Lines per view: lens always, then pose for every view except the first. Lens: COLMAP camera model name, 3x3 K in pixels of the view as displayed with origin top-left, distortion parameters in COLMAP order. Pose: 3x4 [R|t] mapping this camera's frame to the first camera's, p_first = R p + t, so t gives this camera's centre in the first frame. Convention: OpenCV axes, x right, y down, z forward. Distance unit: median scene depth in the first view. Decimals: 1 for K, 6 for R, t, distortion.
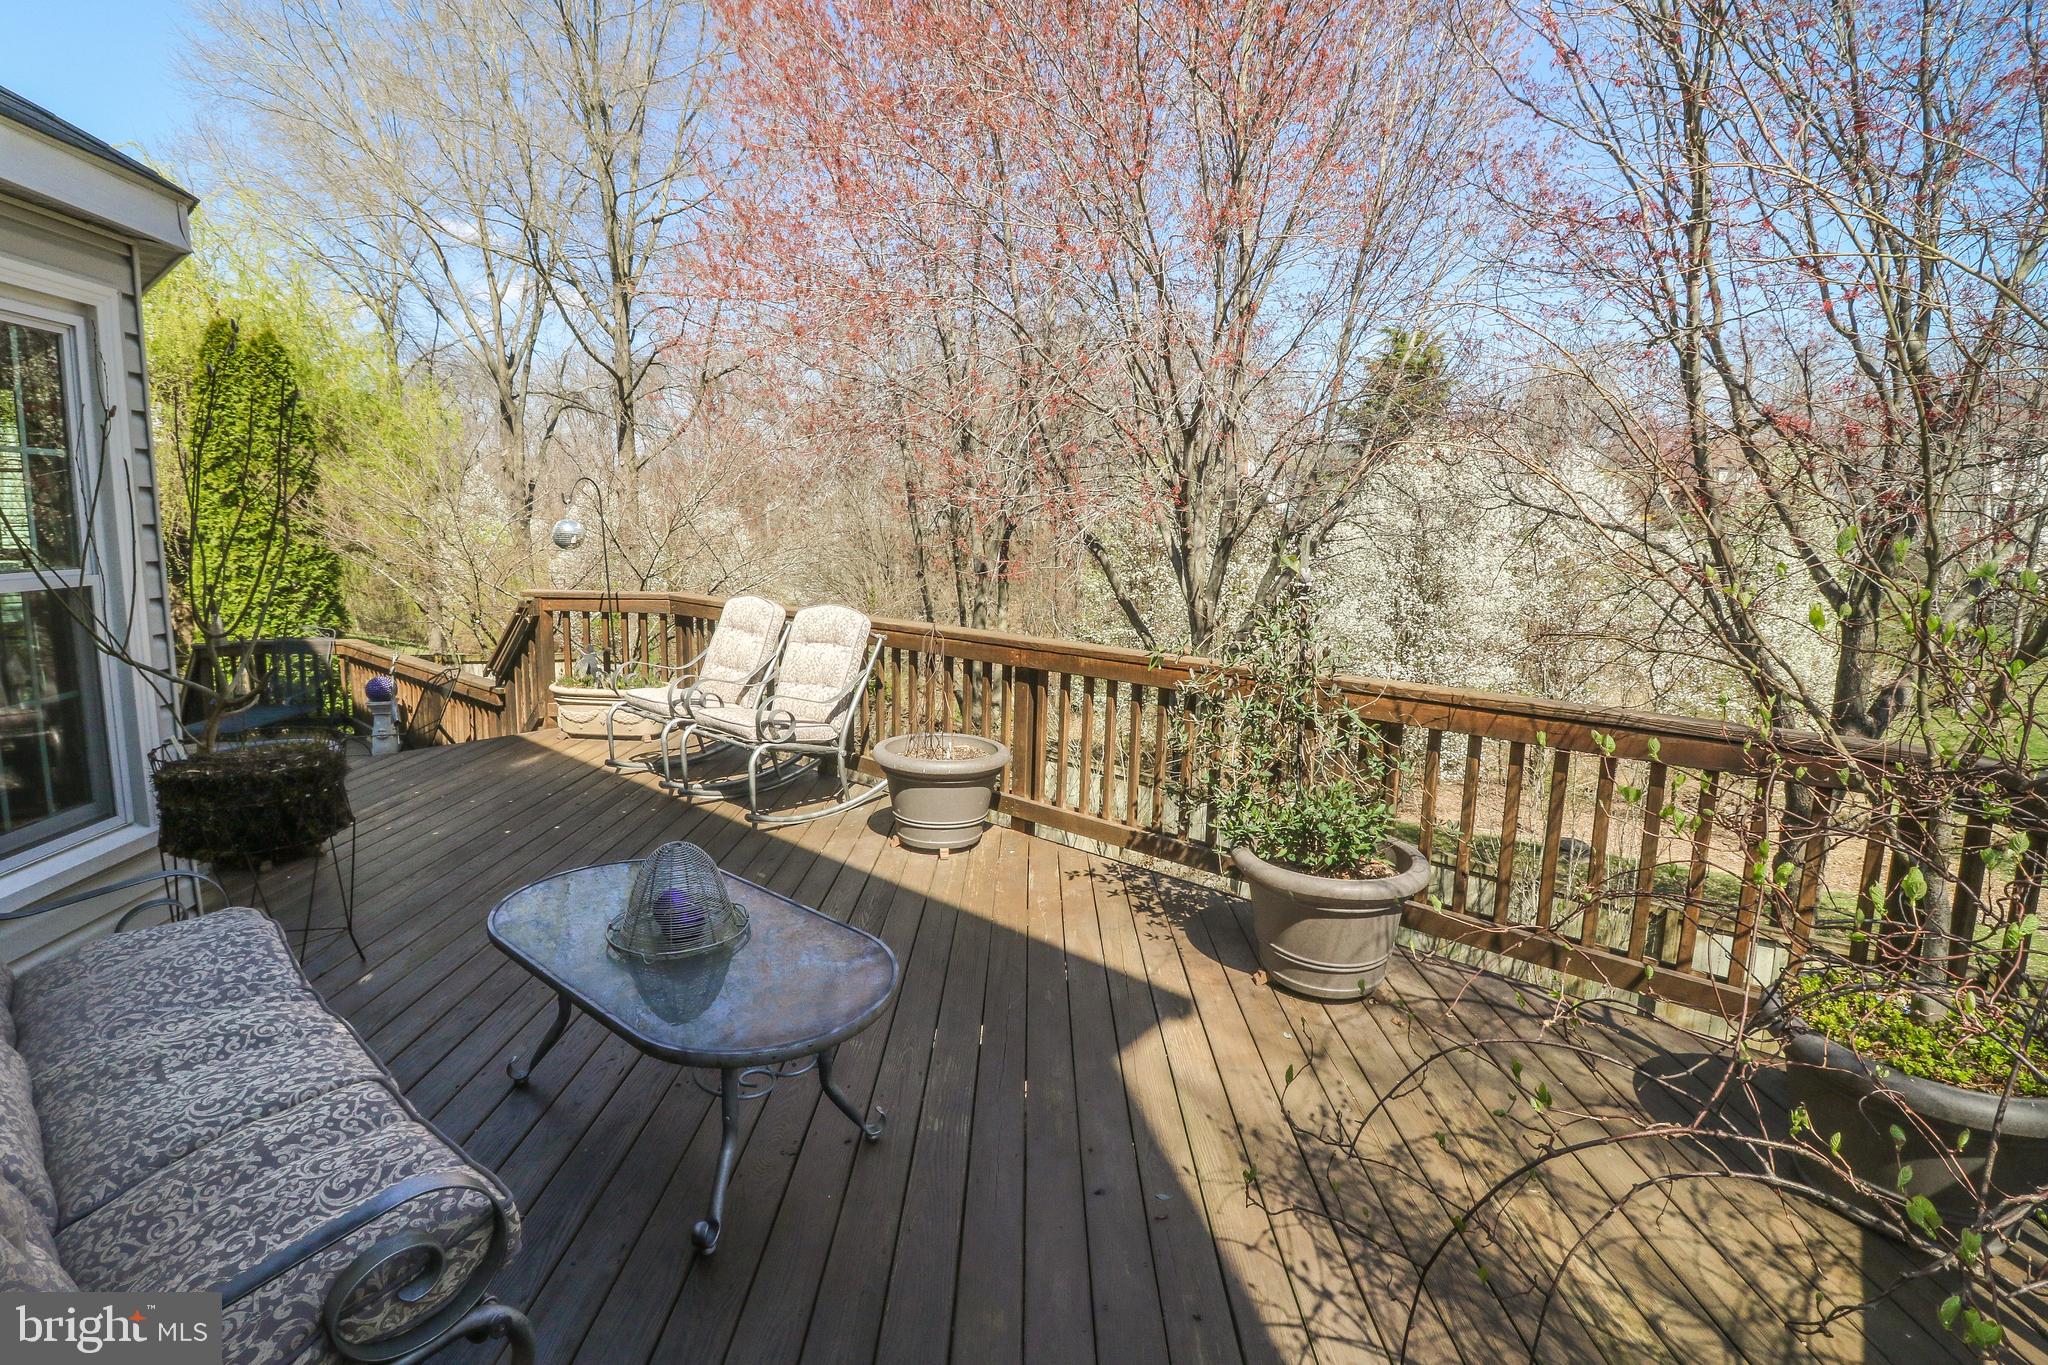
lens RADIAL K [[928.7, 0, 1018.4], [0, 928.7, 671.1], [0, 0, 1]] dist [0.000312, -0.010199]
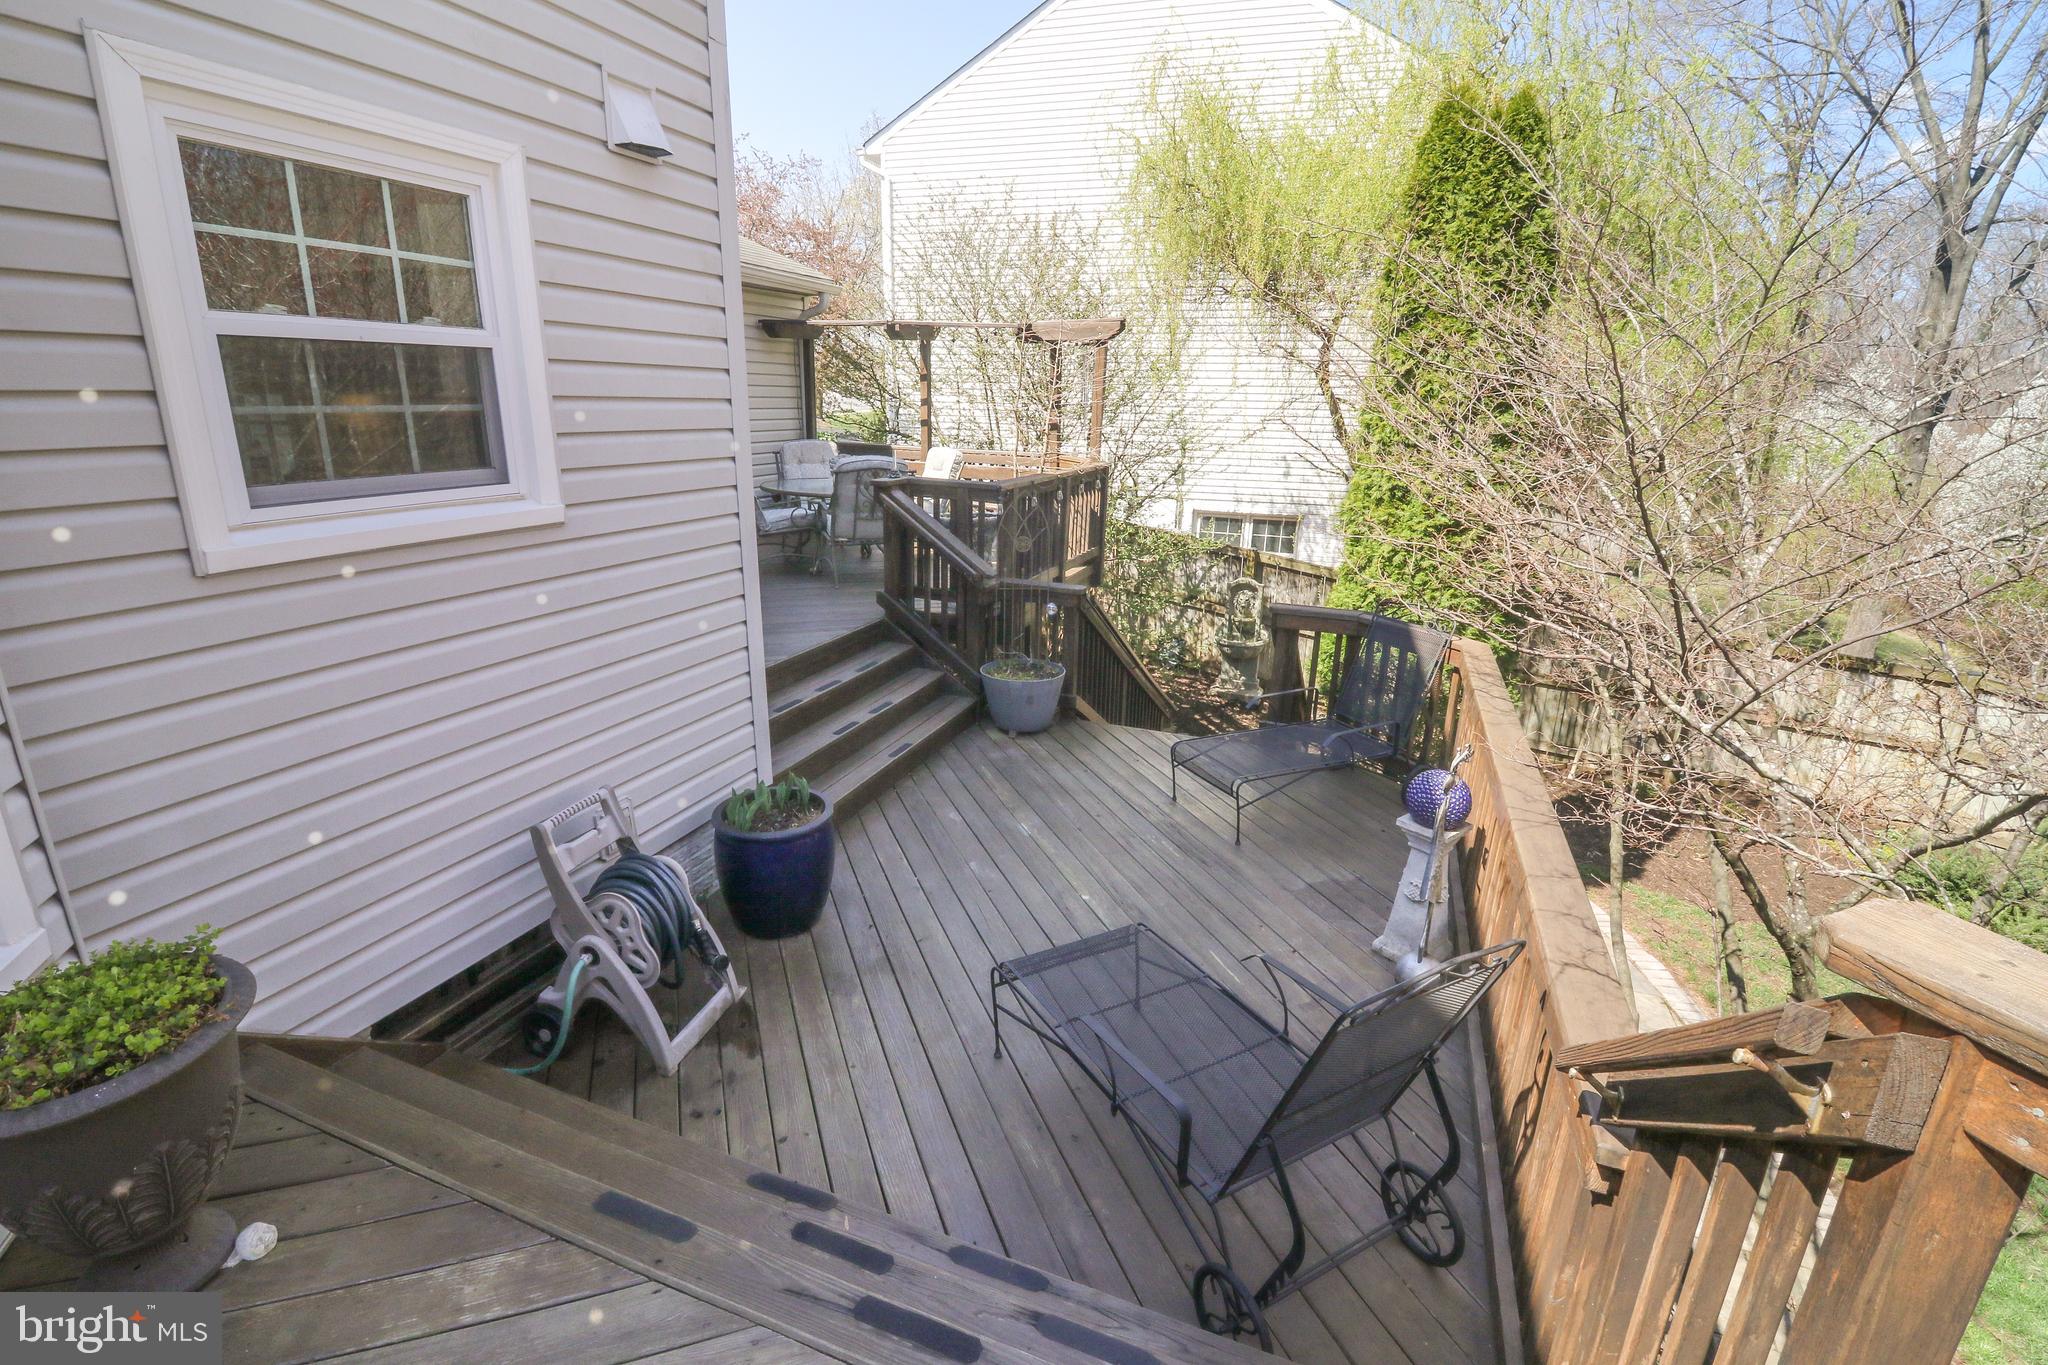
lens RADIAL K [[938.1, 0, 1028.9], [0, 938.1, 660.9], [0, 0, 1]] dist [0.001080, -0.013650]
pose [[0.330420, 0.250359, -0.910024, -0.287393], [-0.161978, 0.964915, 0.206647, -0.088851], [0.929831, 0.079123, 0.359380, 0.522729]]
